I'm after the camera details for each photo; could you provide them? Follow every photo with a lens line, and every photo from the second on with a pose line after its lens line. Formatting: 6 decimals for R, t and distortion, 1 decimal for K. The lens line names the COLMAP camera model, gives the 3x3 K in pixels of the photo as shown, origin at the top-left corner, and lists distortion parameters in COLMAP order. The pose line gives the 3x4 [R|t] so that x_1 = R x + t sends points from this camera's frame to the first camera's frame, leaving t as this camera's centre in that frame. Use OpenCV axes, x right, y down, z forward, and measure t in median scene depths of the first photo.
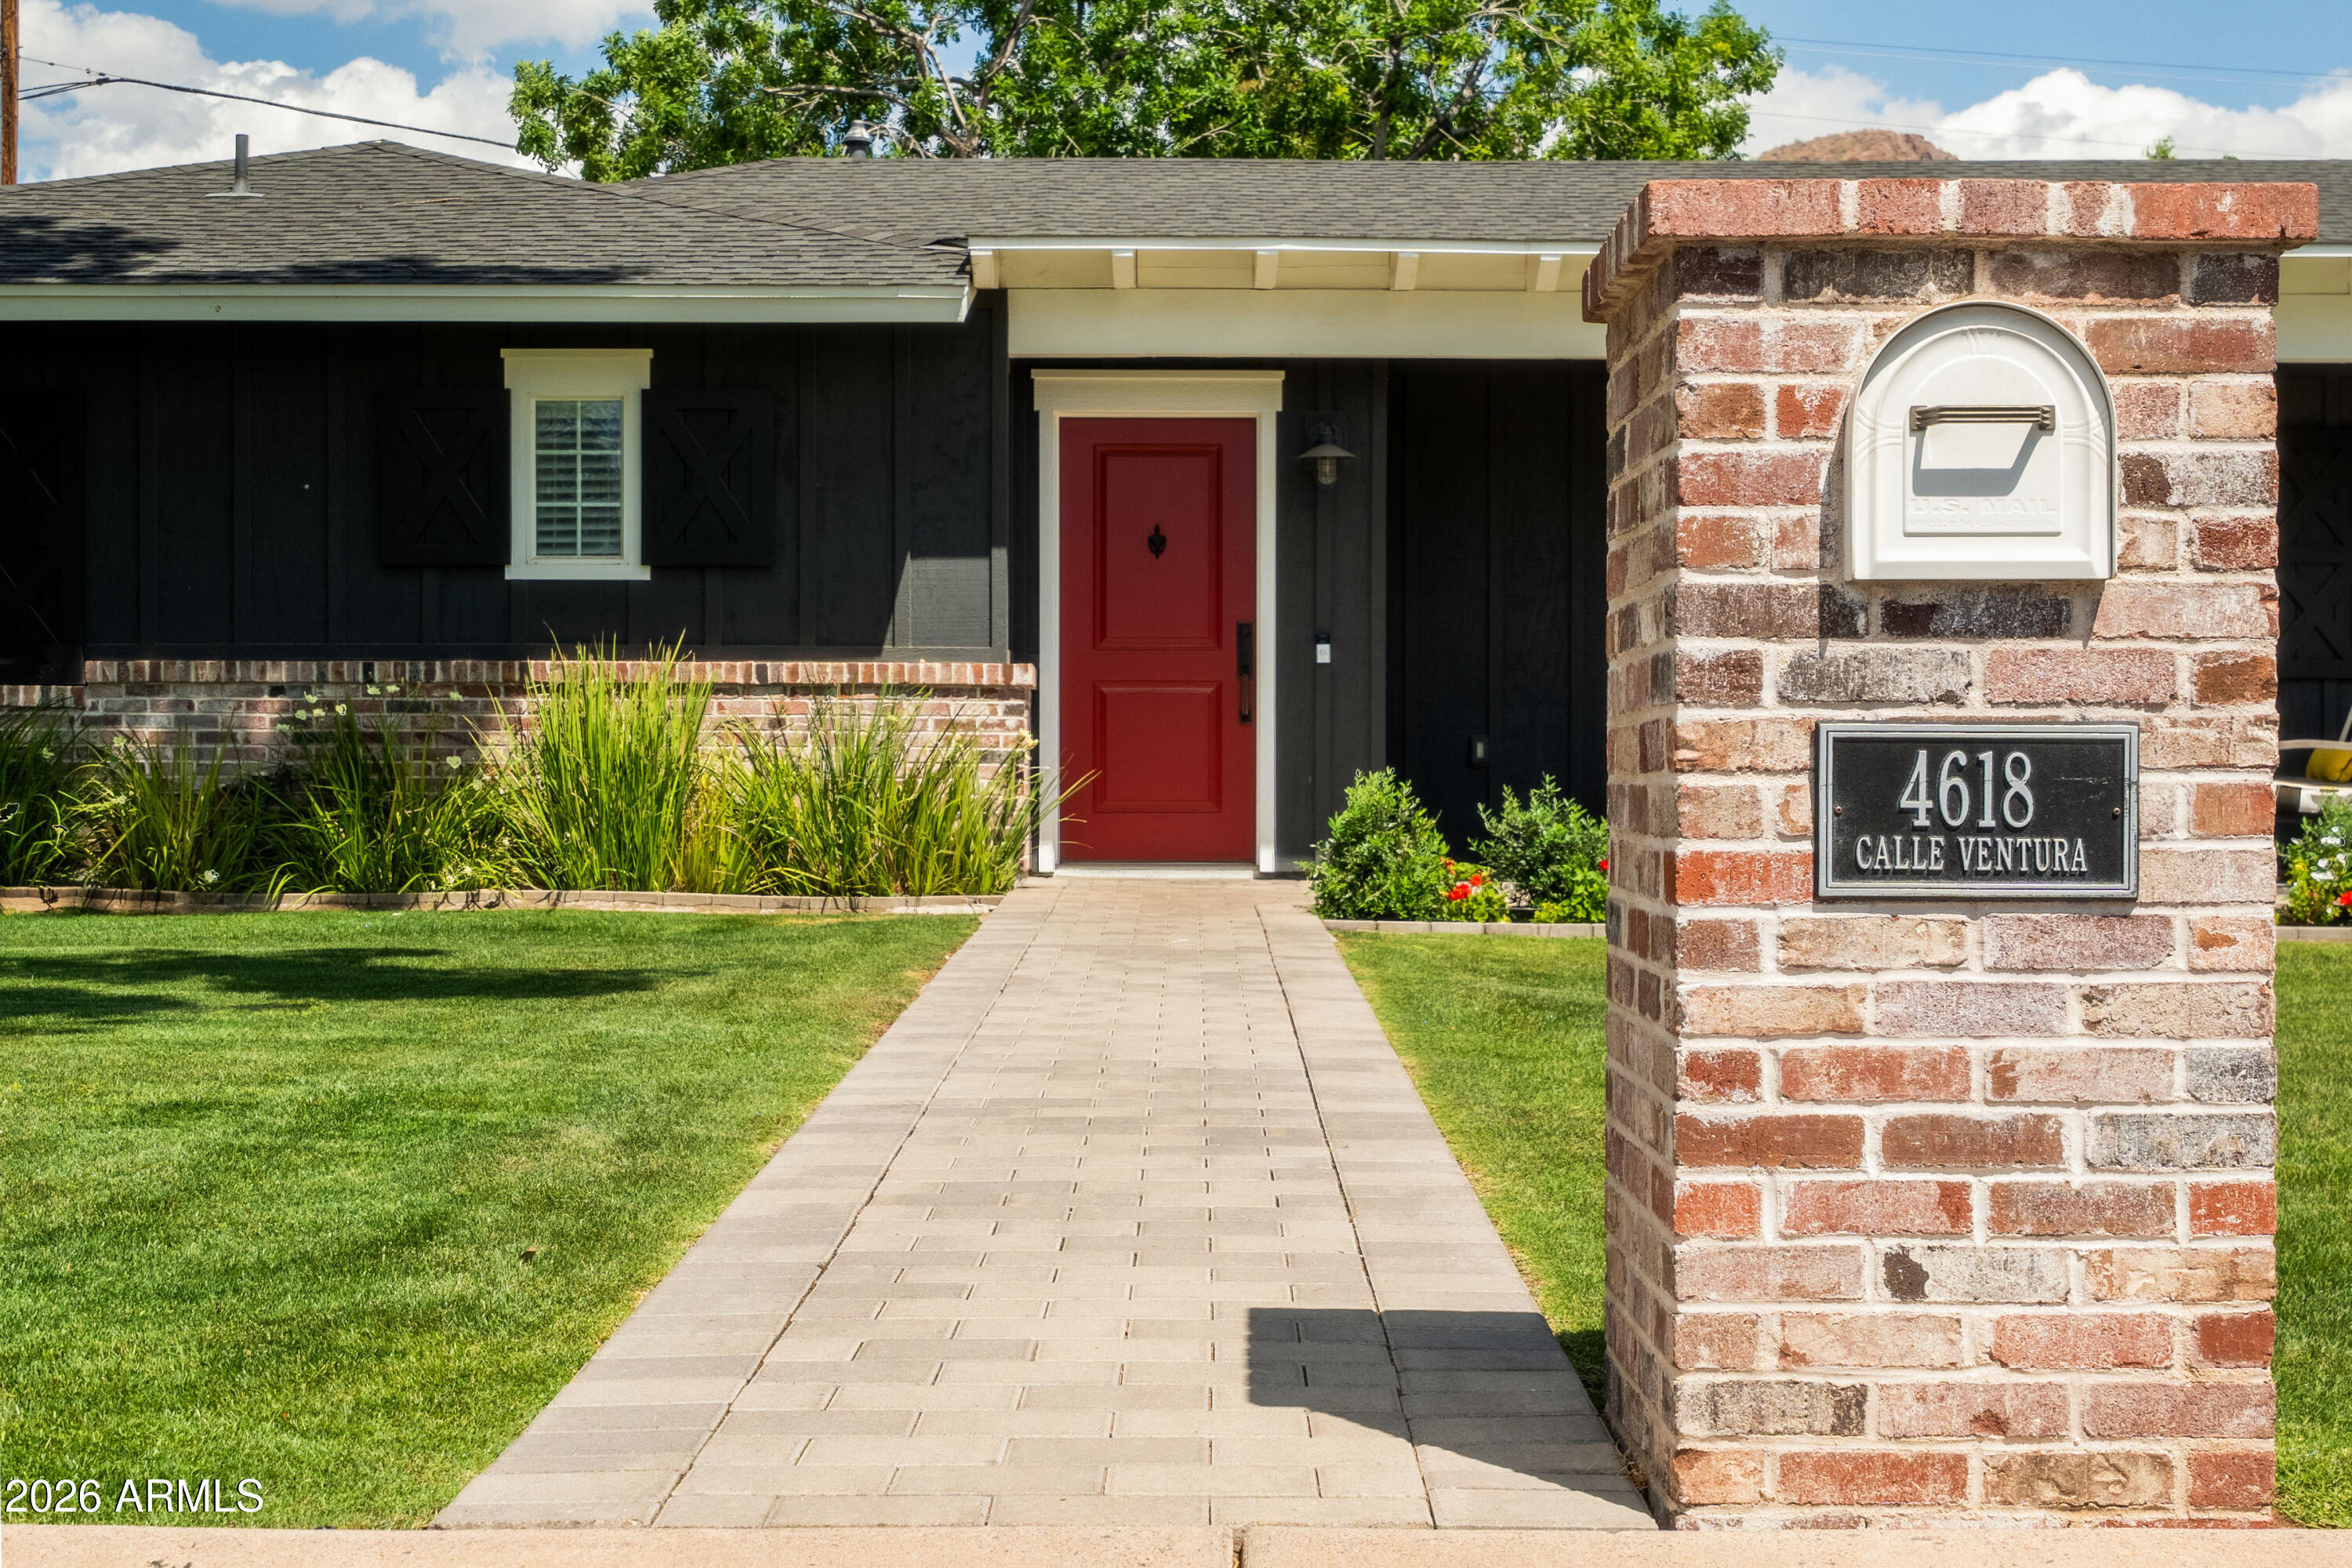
lens RADIAL K [[3579.1, 0, 1176.0], [0, 3579.1, 784.0], [0, 0, 1]] dist [0.014817, 0.033401]
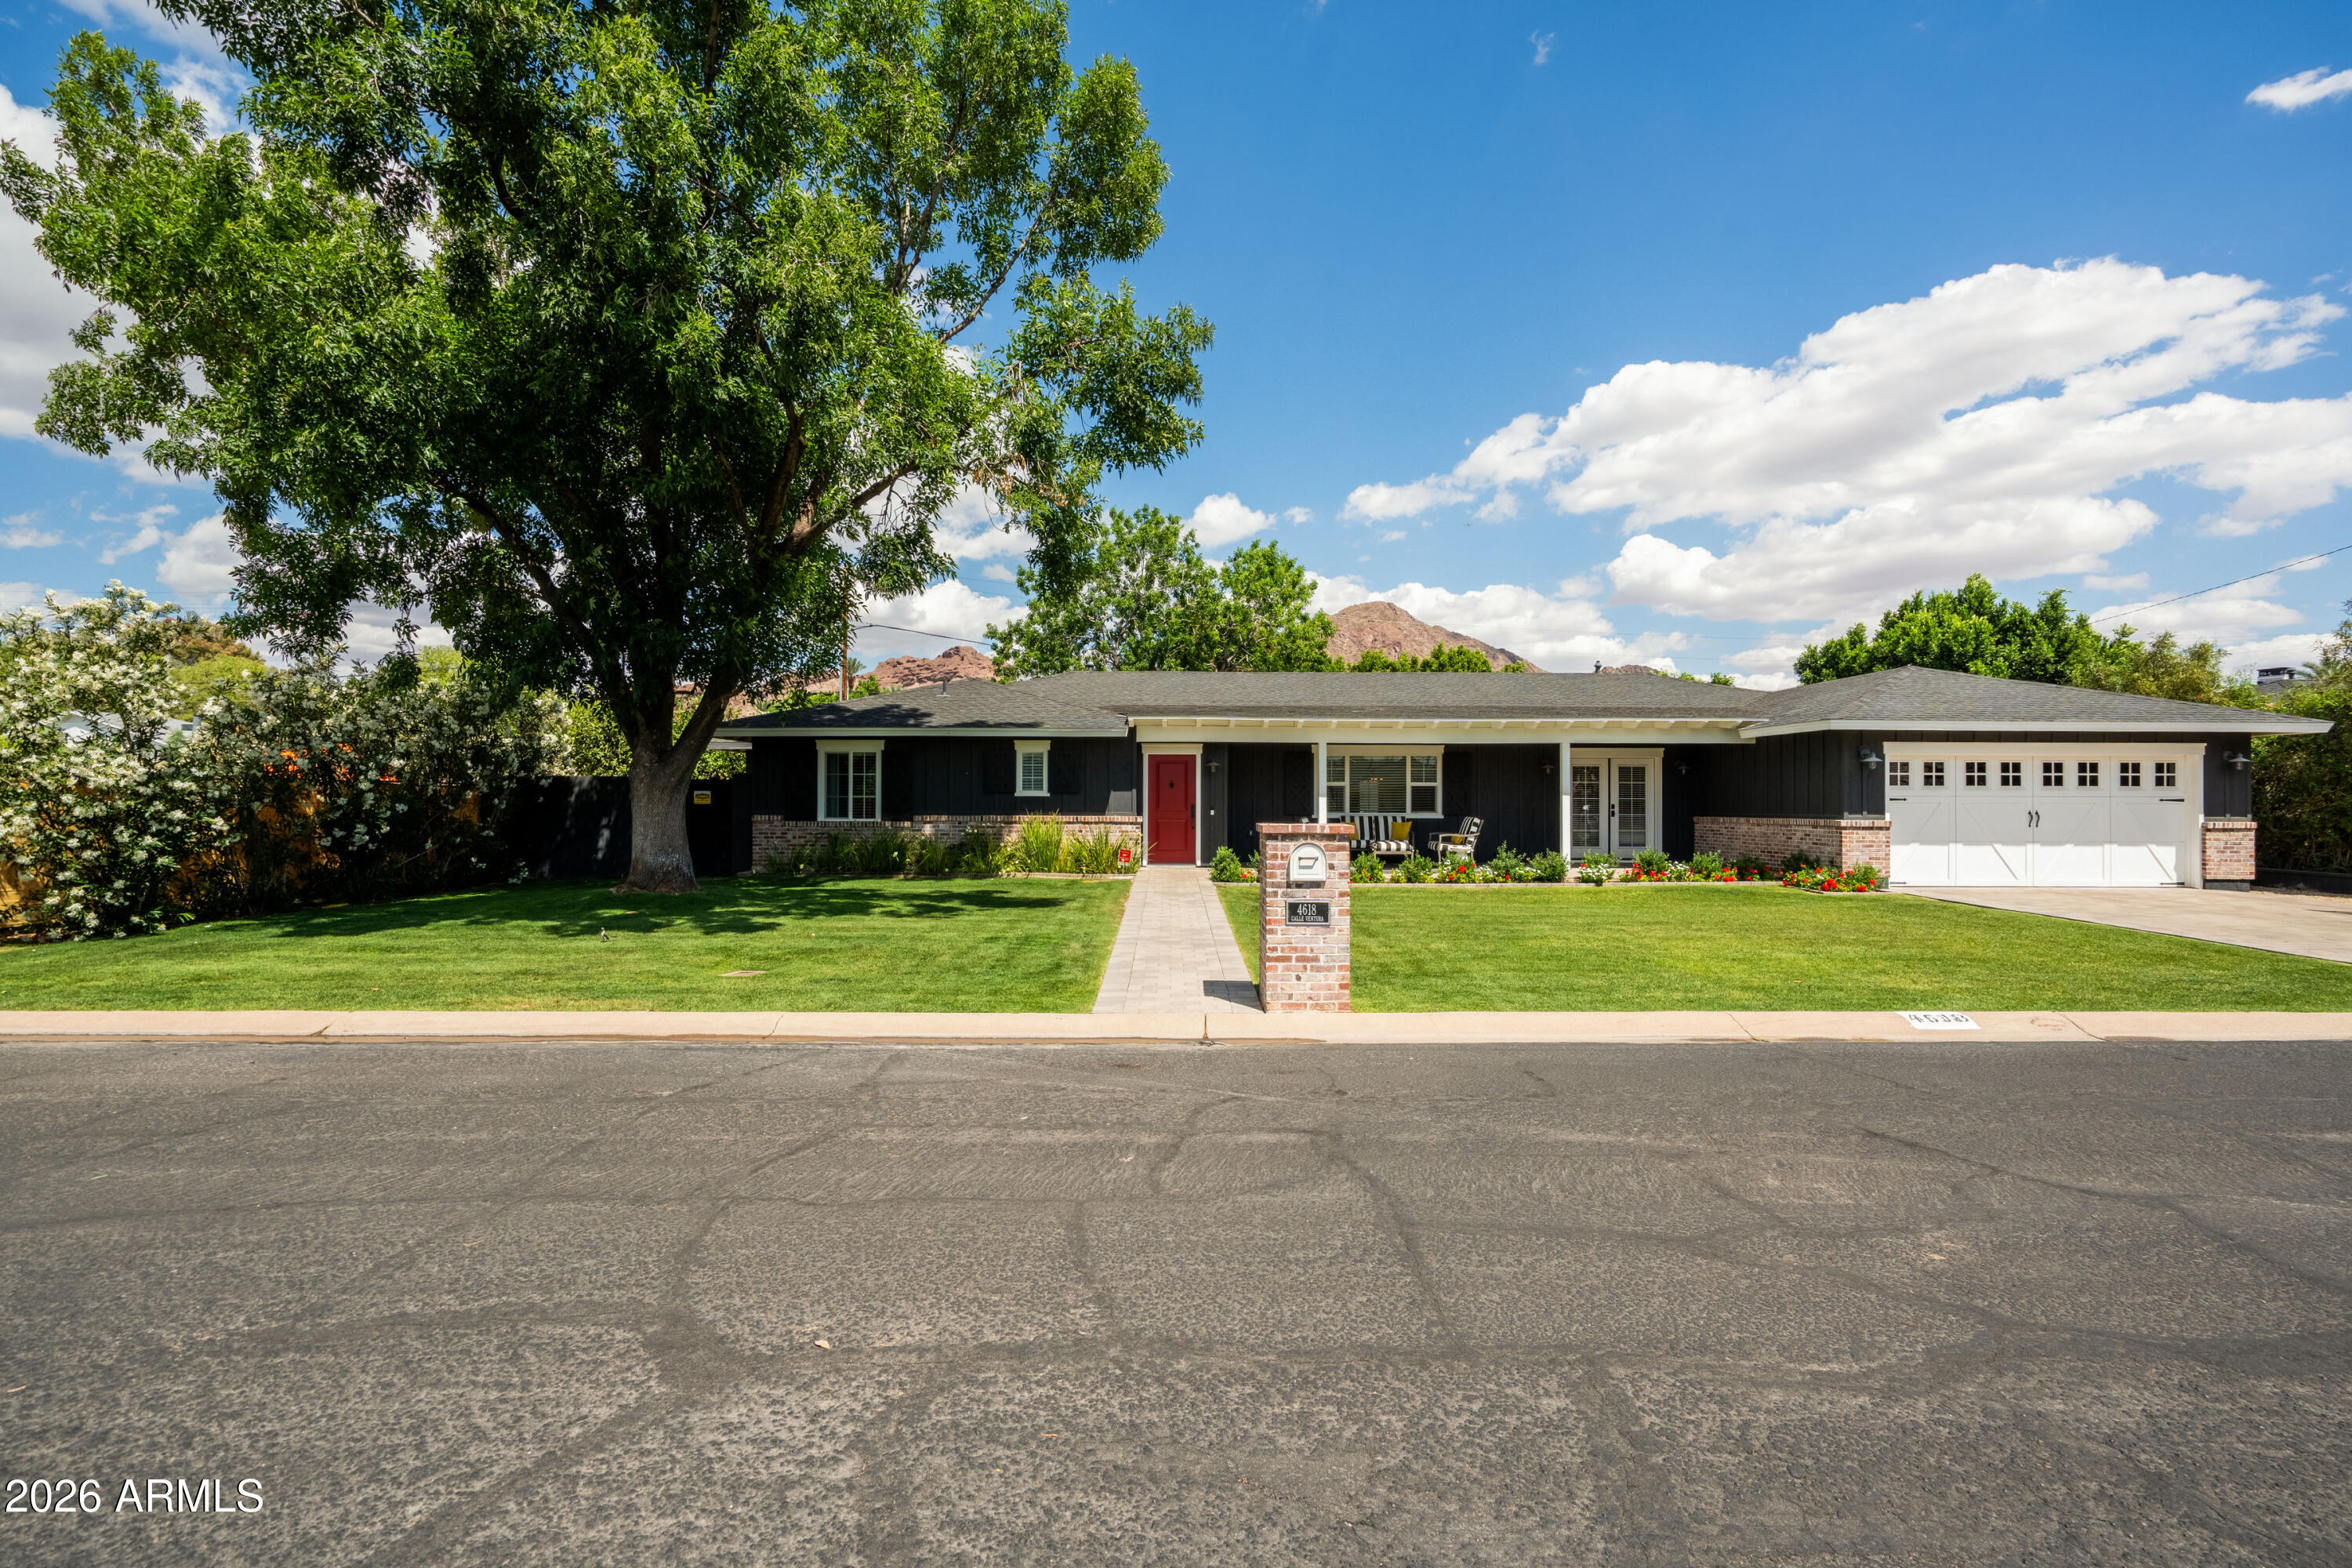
lens RADIAL K [[1066.5, 0, 1176.0], [0, 1066.5, 784.0], [0, 0, 1]] dist [-0.000808, -0.000044]
pose [[0.999952, 0.000479, 0.009823, -0.014520], [-0.000238, 0.999699, -0.024546, -0.046075], [-0.009832, 0.024542, 0.999650, -0.265737]]
